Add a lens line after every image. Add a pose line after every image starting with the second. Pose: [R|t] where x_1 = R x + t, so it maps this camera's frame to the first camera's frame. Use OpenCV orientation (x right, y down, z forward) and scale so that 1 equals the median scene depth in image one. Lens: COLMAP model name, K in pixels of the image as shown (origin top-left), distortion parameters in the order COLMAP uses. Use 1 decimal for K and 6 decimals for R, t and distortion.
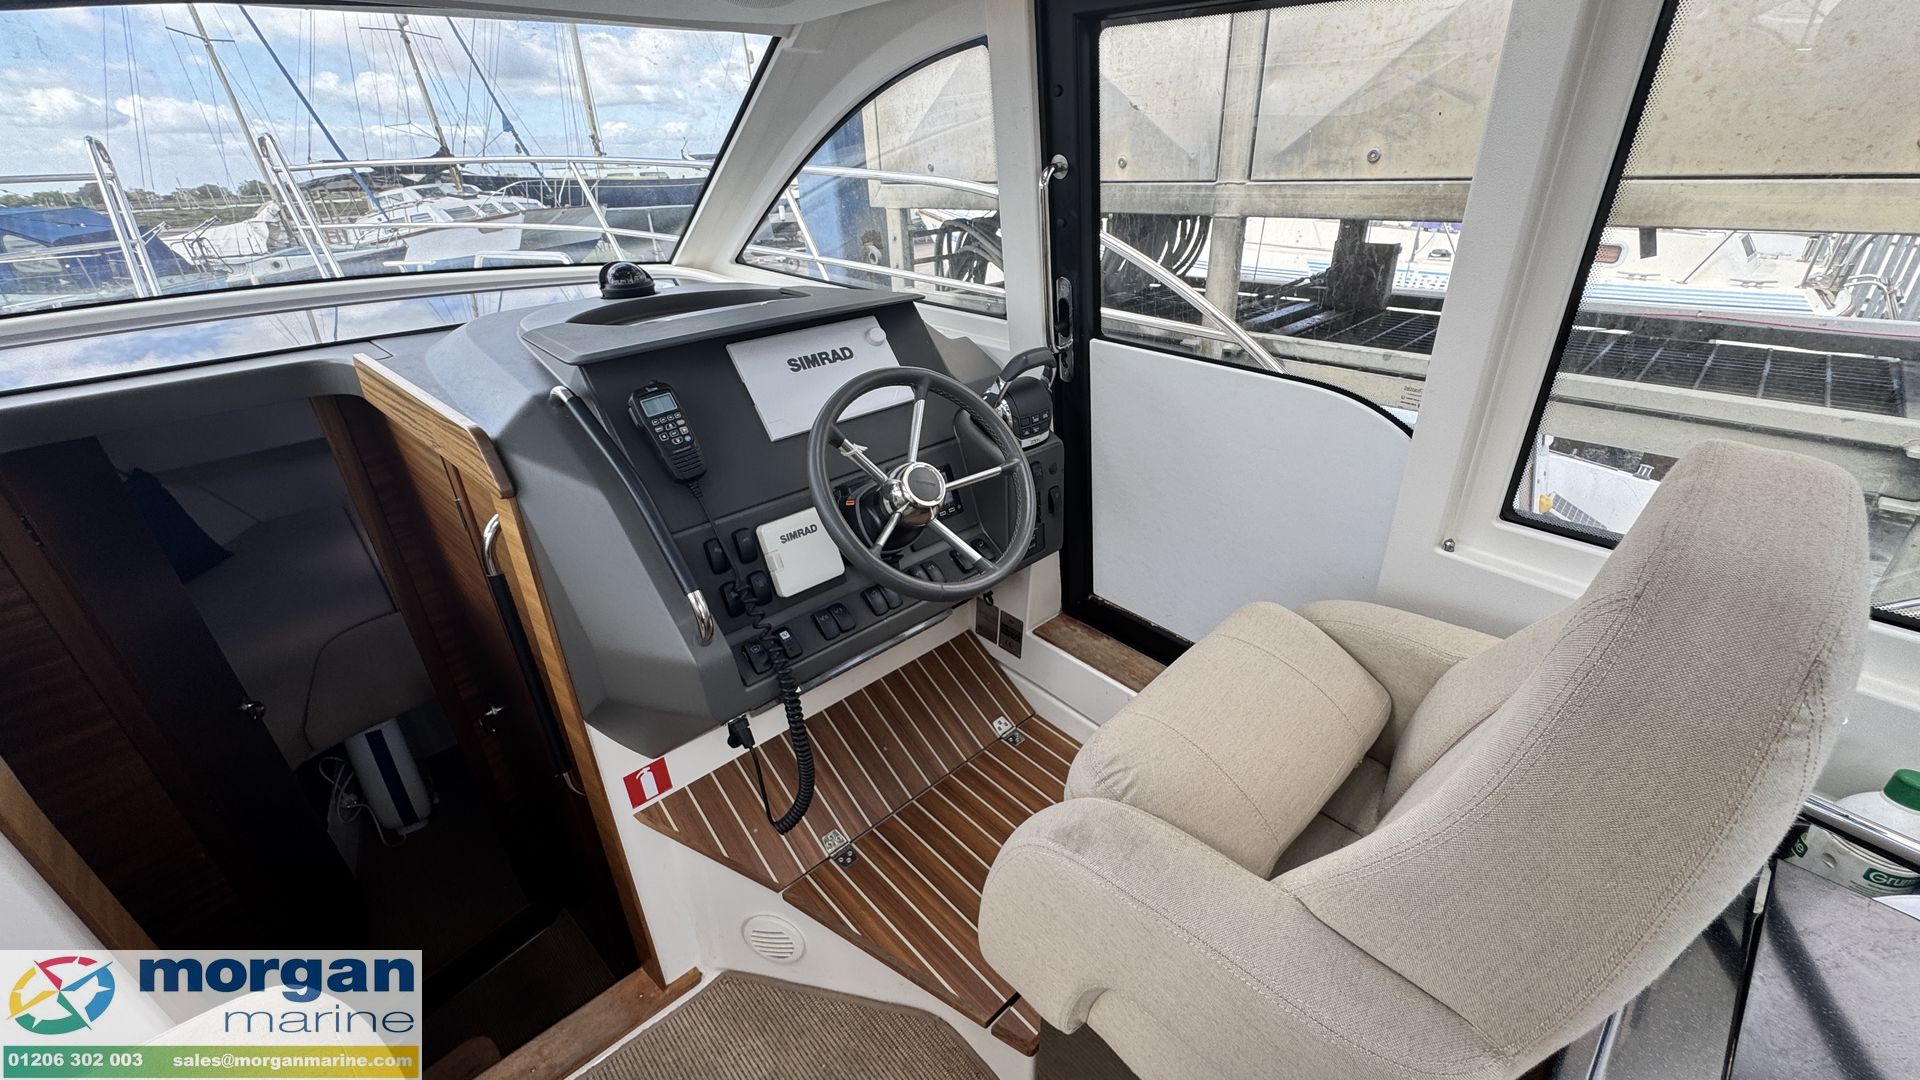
lens RADIAL K [[765.9, 0, 959.9], [0, 765.9, 537.6], [0, 0, 1]] dist [-0.005494, 0.000935]
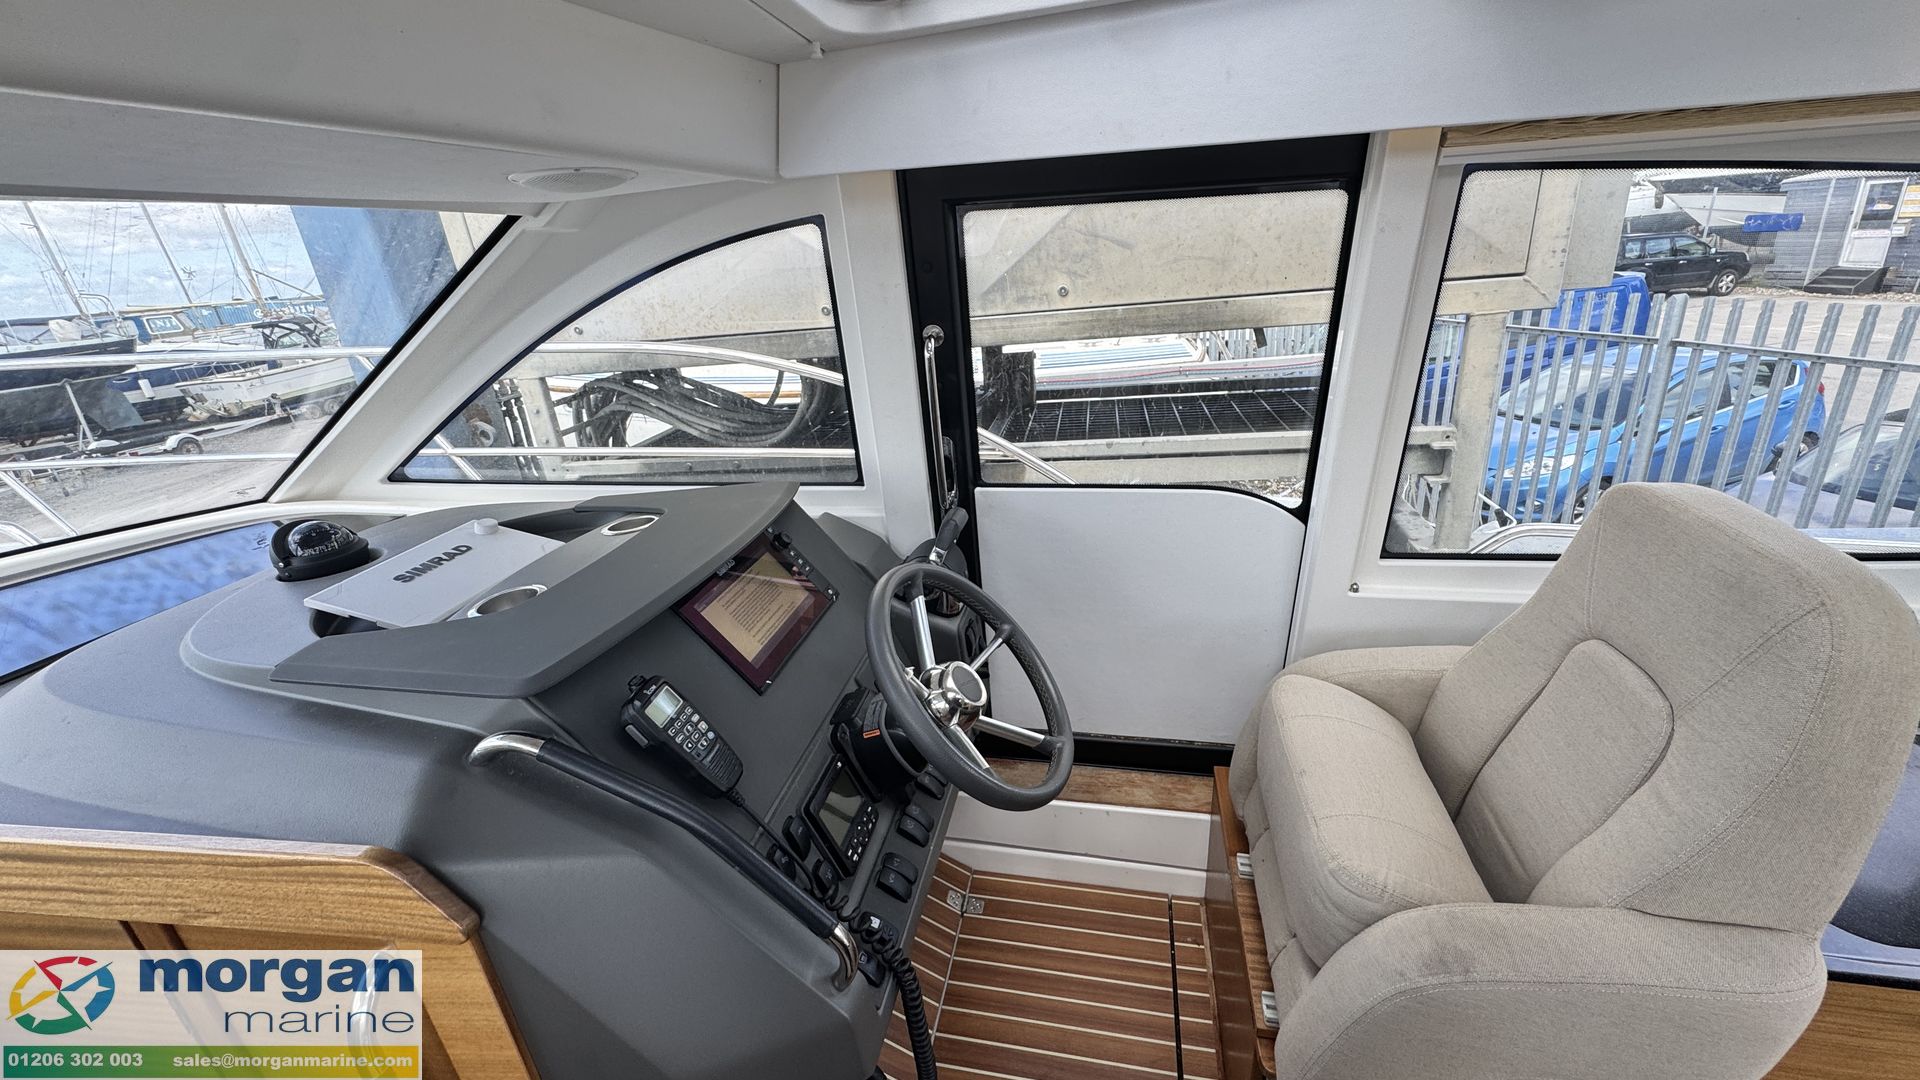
lens RADIAL K [[767.6, 0, 959.4], [0, 767.6, 538.2], [0, 0, 1]] dist [-0.004488, 0.000516]
pose [[0.811835, -0.247285, 0.528937, -0.398462], [0.313755, 0.948743, -0.038015, -0.163208], [-0.492424, 0.196818, 0.847809, 0.157808]]
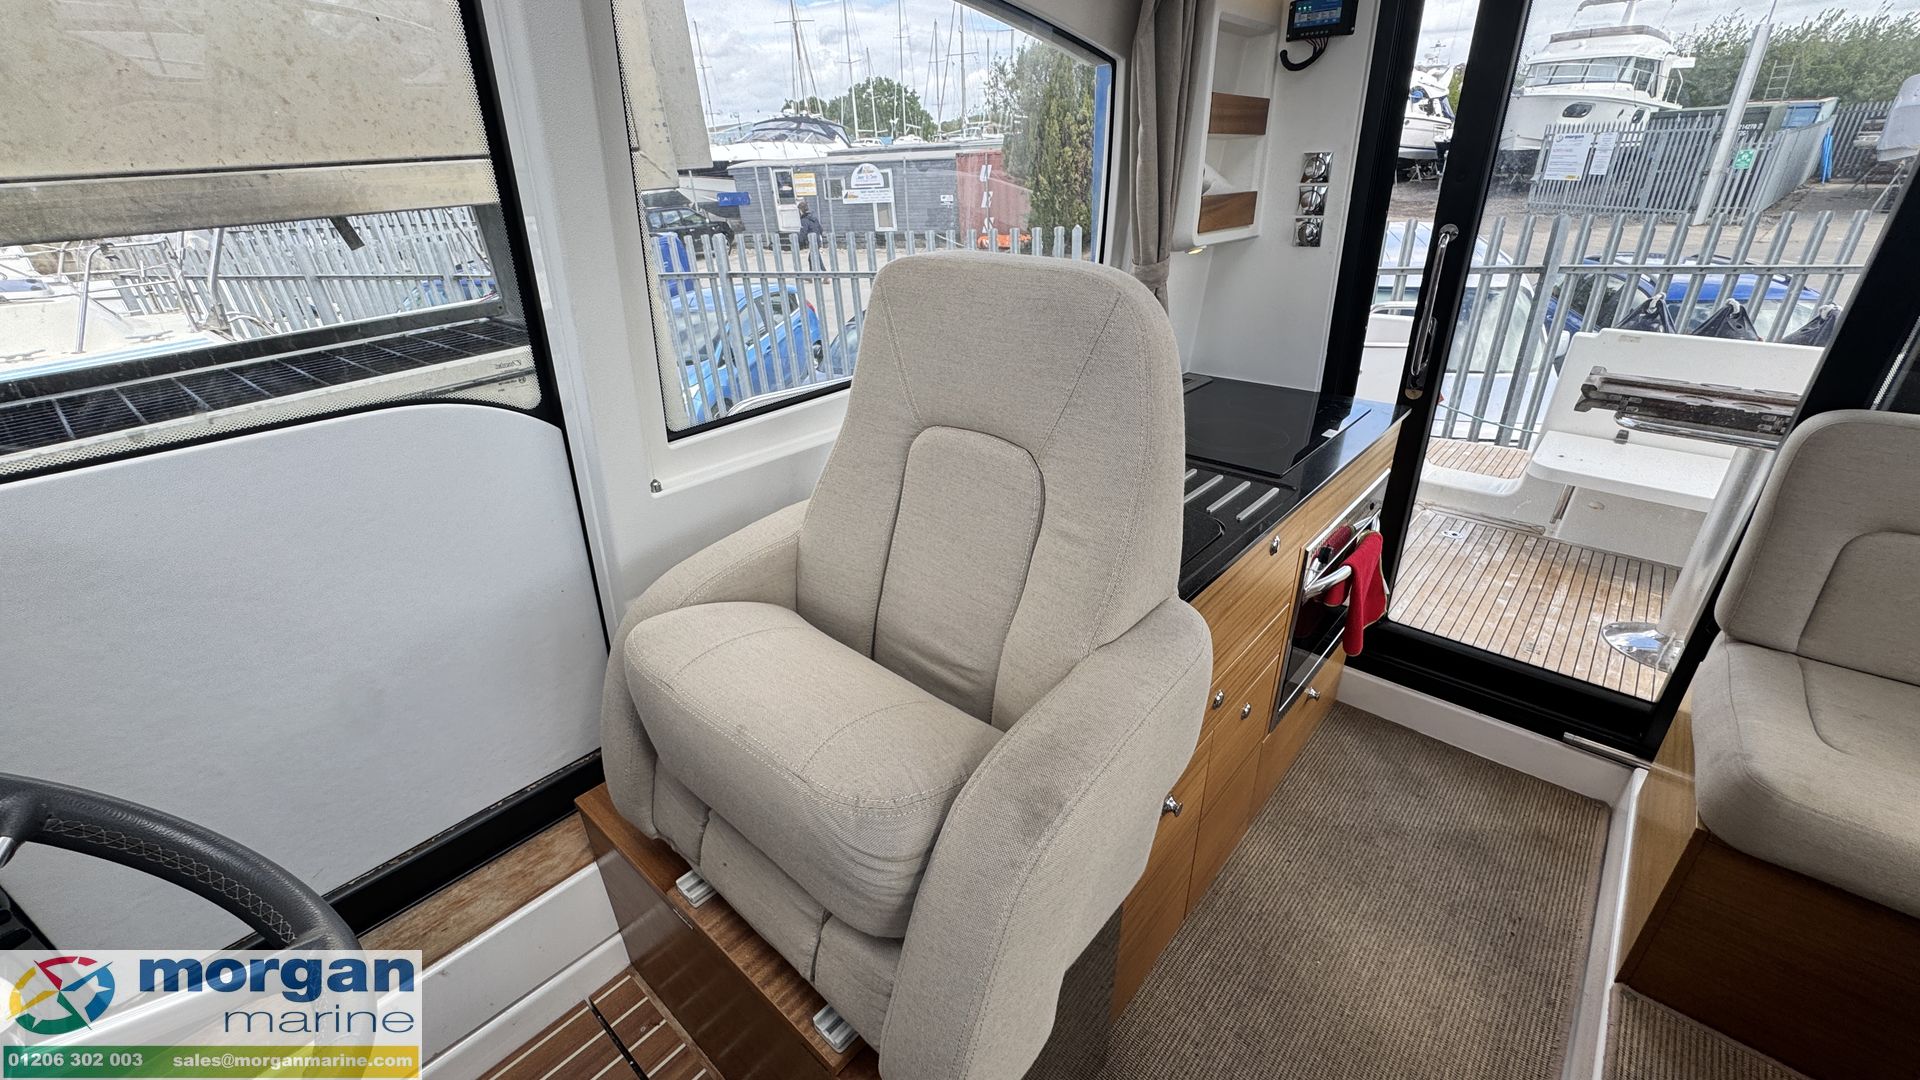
lens RADIAL K [[765.9, 0, 959.9], [0, 765.9, 537.6], [0, 0, 1]] dist [-0.005494, 0.000935]
pose [[-0.102141, -0.416272, 0.903485, -0.230541], [0.491183, 0.768692, 0.409697, -0.108195], [-0.865047, 0.485623, 0.125951, 0.406221]]
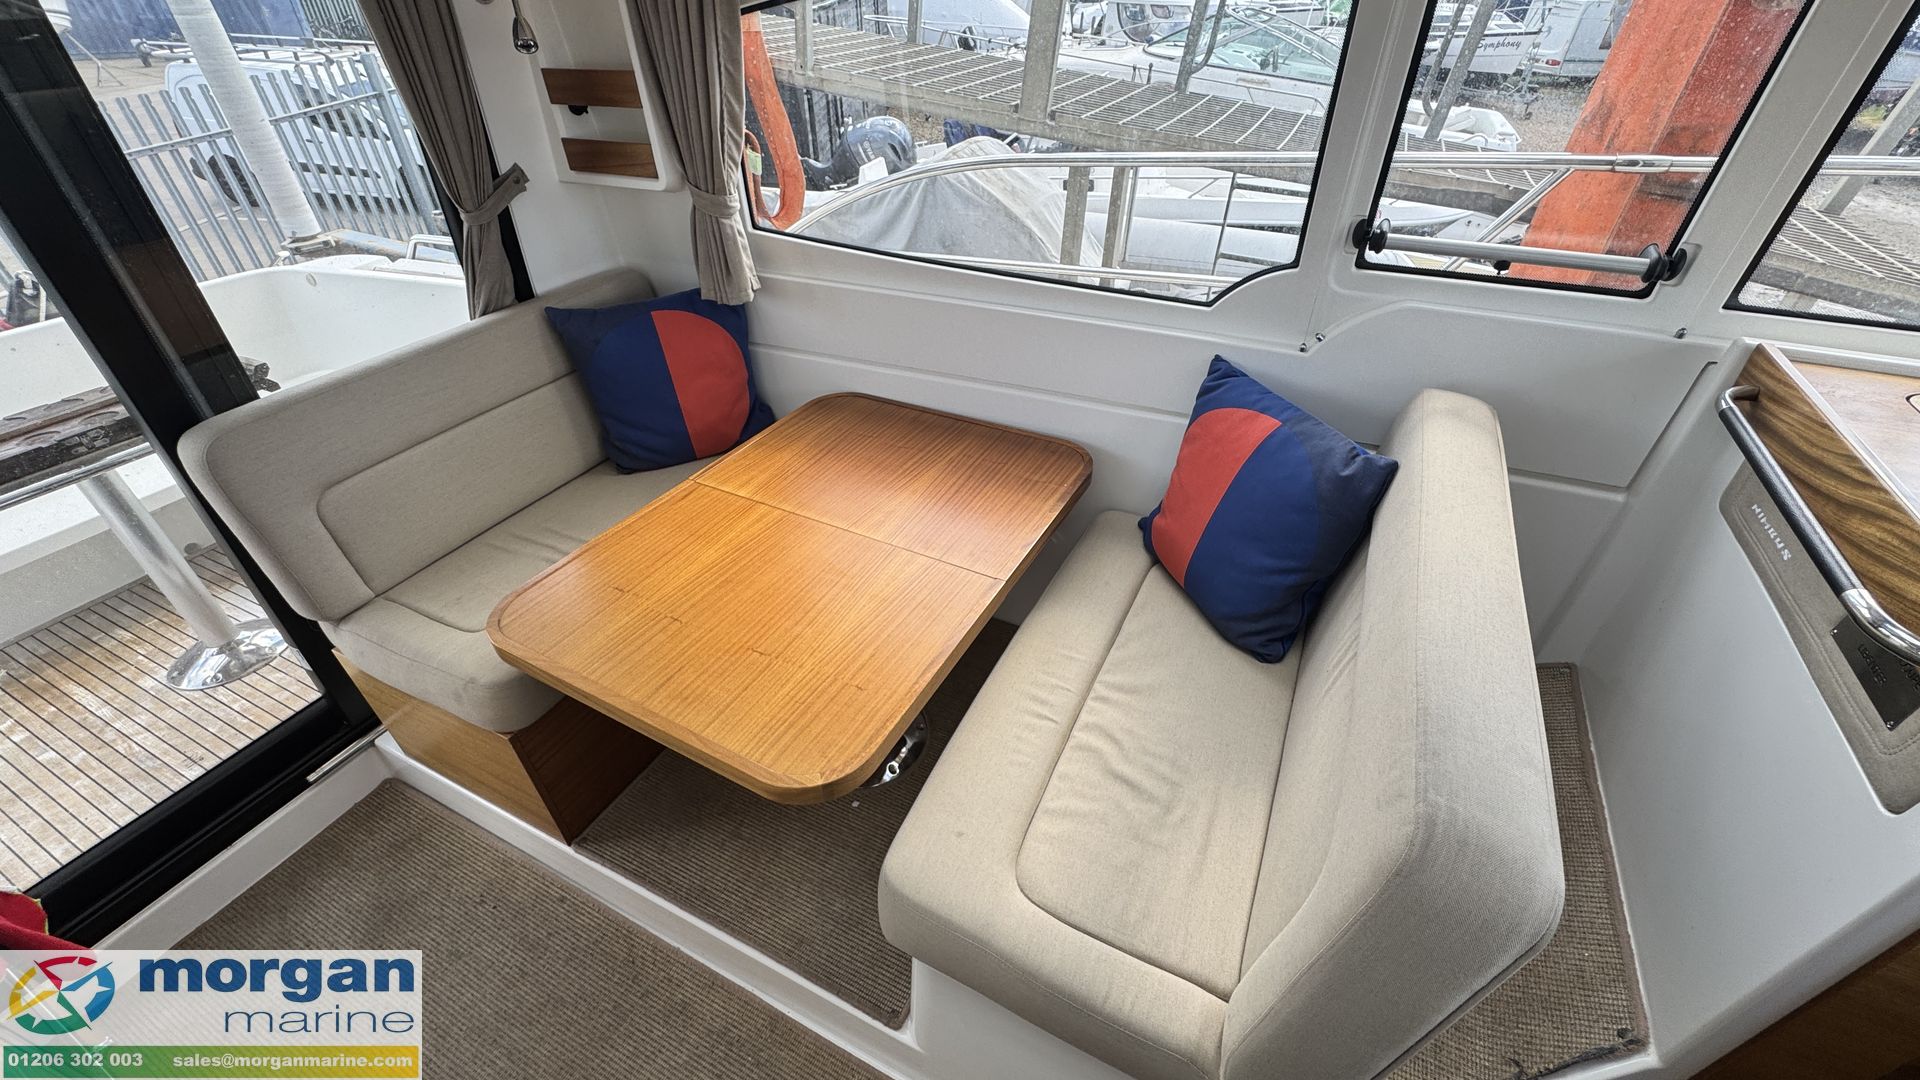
lens RADIAL K [[767.6, 0, 959.4], [0, 767.6, 538.2], [0, 0, 1]] dist [-0.004488, 0.000516]
pose [[-0.933175, 0.237669, -0.269625, -0.056211], [-0.139871, 0.450894, 0.881550, -0.259824], [0.331090, 0.860353, -0.387520, 0.343205]]
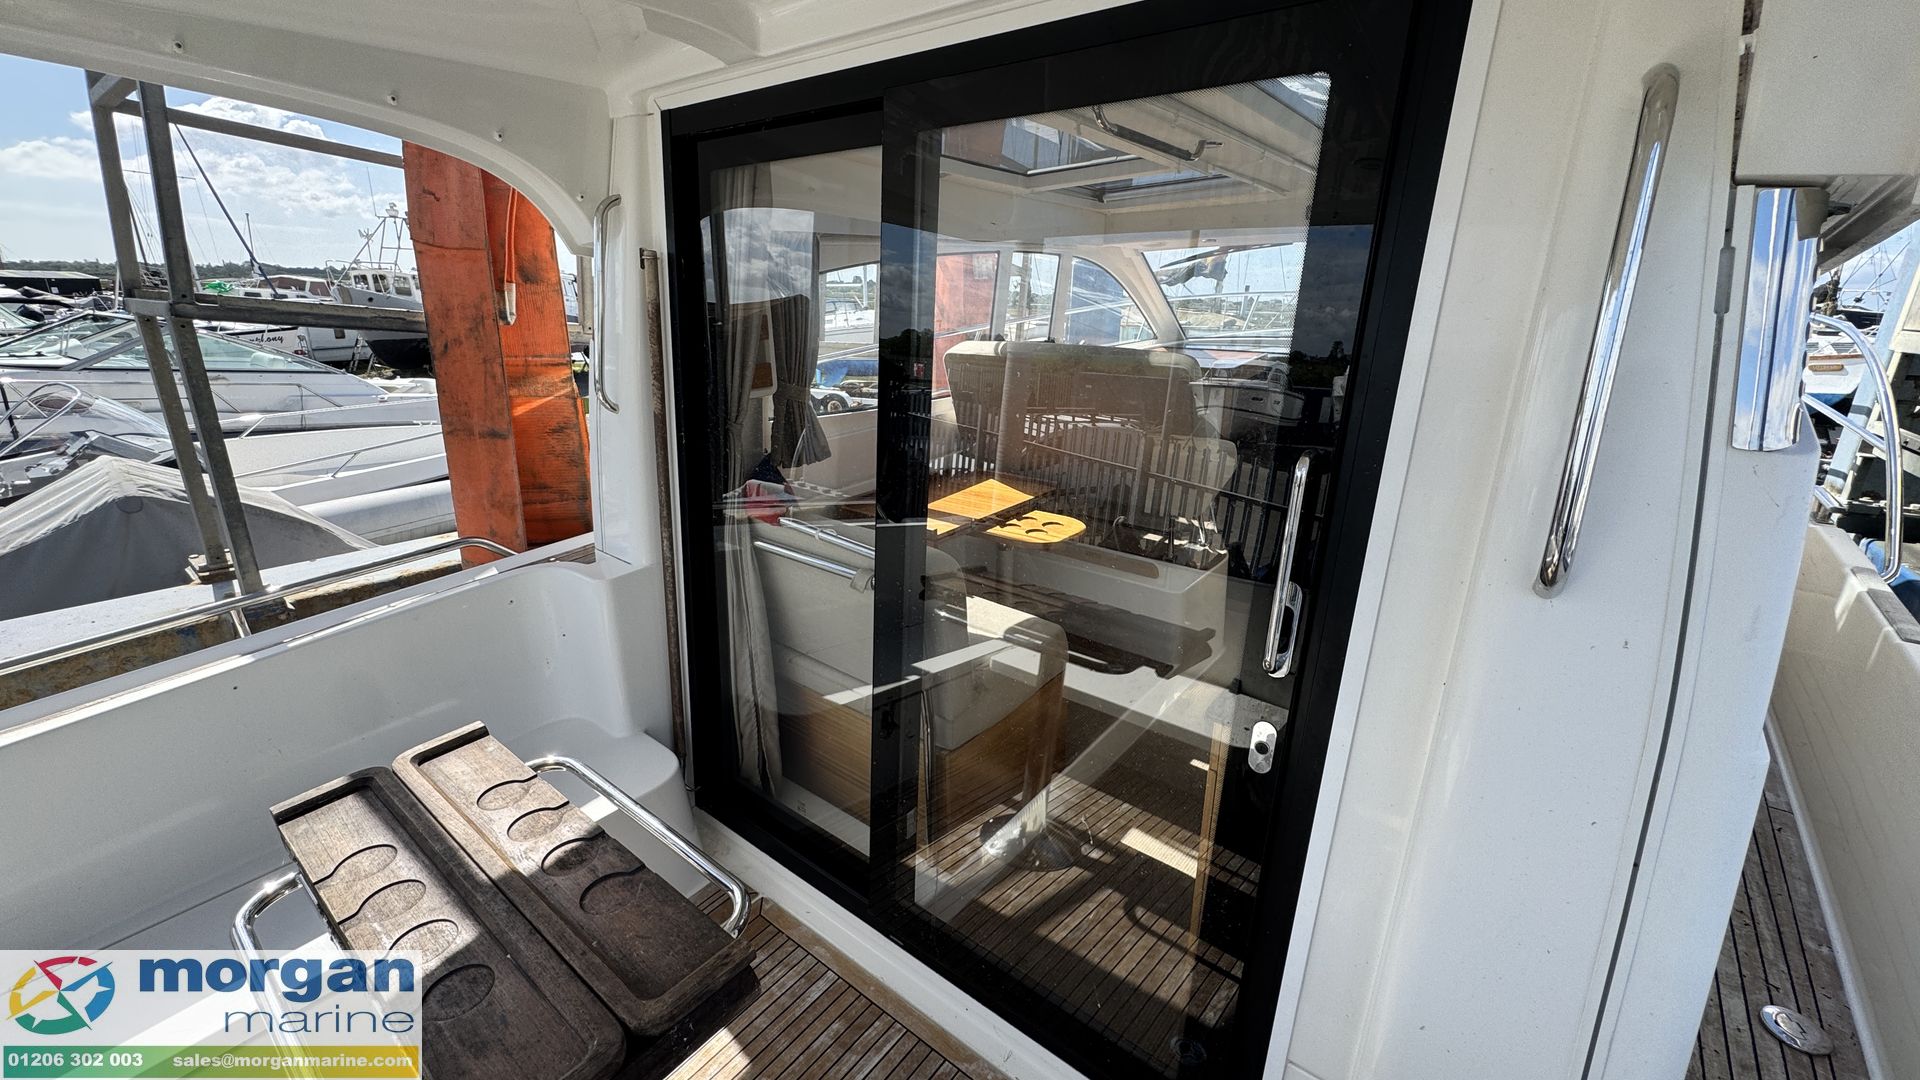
lens RADIAL K [[767.6, 0, 959.4], [0, 767.6, 538.2], [0, 0, 1]] dist [-0.004488, 0.000516]
pose [[0.155326, 0.337461, -0.928436, 1.680986], [-0.461693, 0.855680, 0.233775, 0.345810], [0.873335, 0.392341, 0.288713, -0.807007]]
